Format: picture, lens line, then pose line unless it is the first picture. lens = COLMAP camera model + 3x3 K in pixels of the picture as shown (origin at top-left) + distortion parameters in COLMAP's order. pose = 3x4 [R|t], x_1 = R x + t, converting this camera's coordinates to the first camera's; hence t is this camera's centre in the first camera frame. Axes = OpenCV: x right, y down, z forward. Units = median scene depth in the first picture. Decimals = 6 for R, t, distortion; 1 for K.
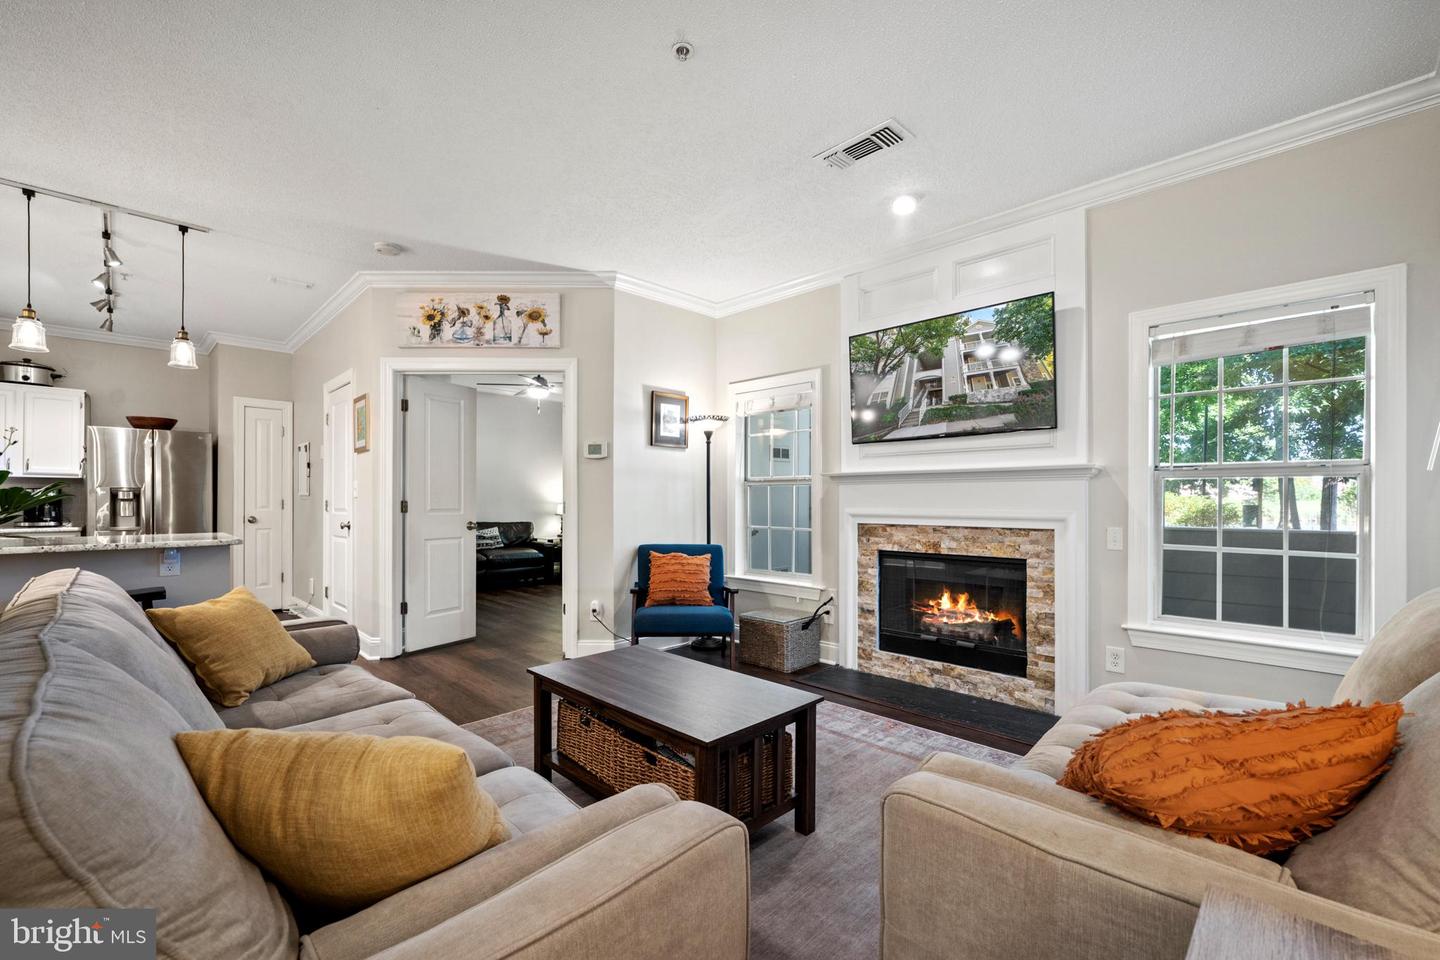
lens RADIAL K [[616.7, 0, 711.0], [0, 616.7, 502.6], [0, 0, 1]] dist [-0.007509, 0.001280]
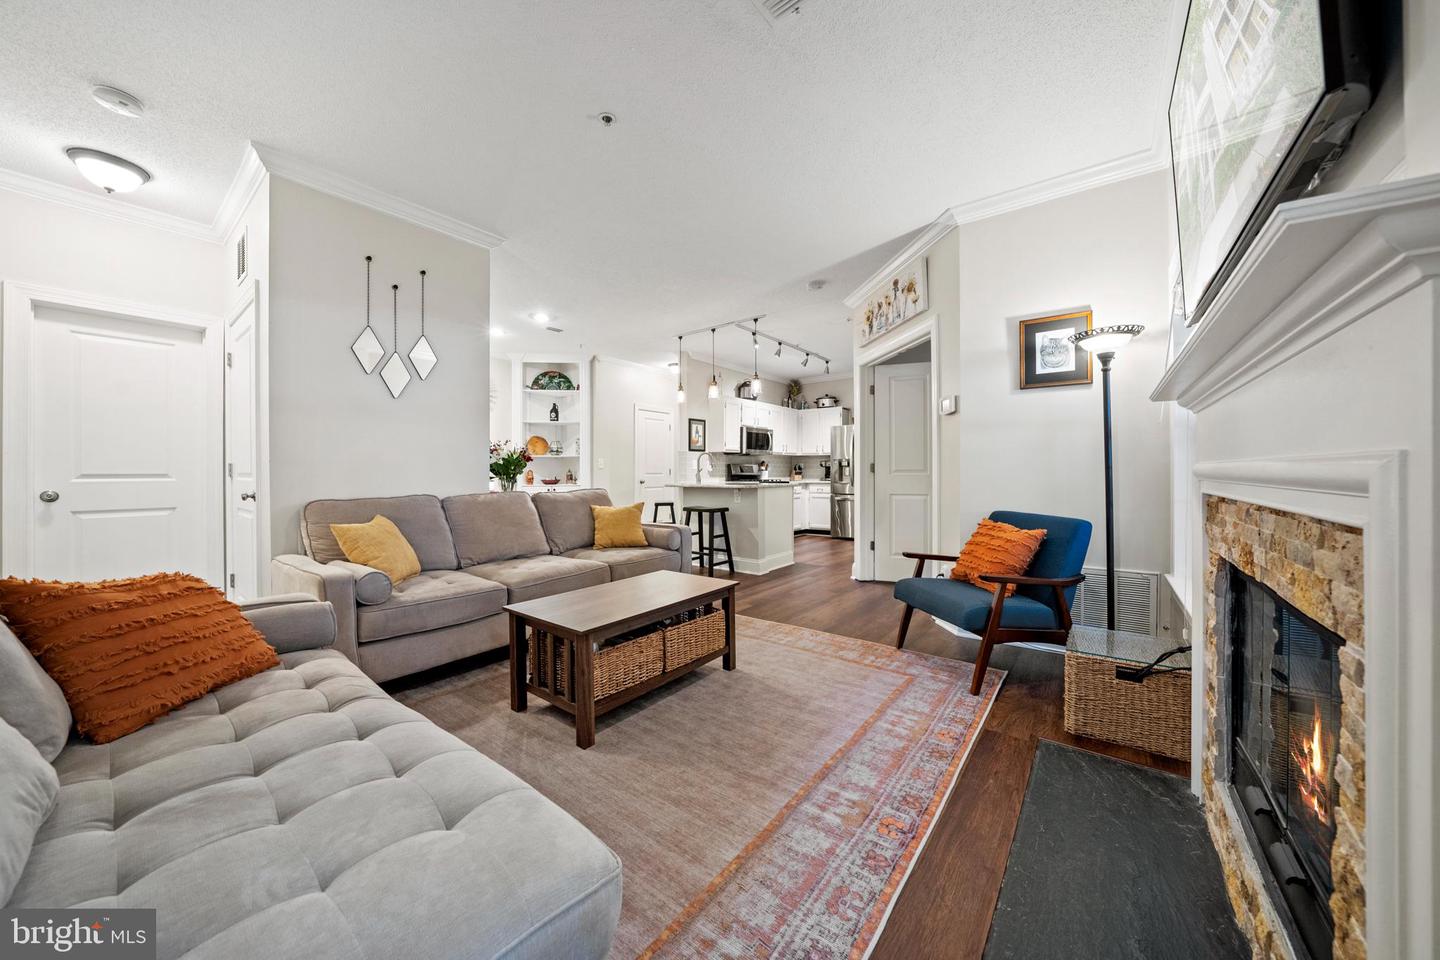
lens RADIAL K [[506.8, 0, 716.7], [0, 506.8, 474.3], [0, 0, 1]] dist [-0.019551, 0.003453]
pose [[0.131248, 0.002574, -0.991346, 0.571297], [0.001431, 0.999995, 0.002786, 0.018410], [0.991349, -0.001784, 0.131243, 0.588558]]
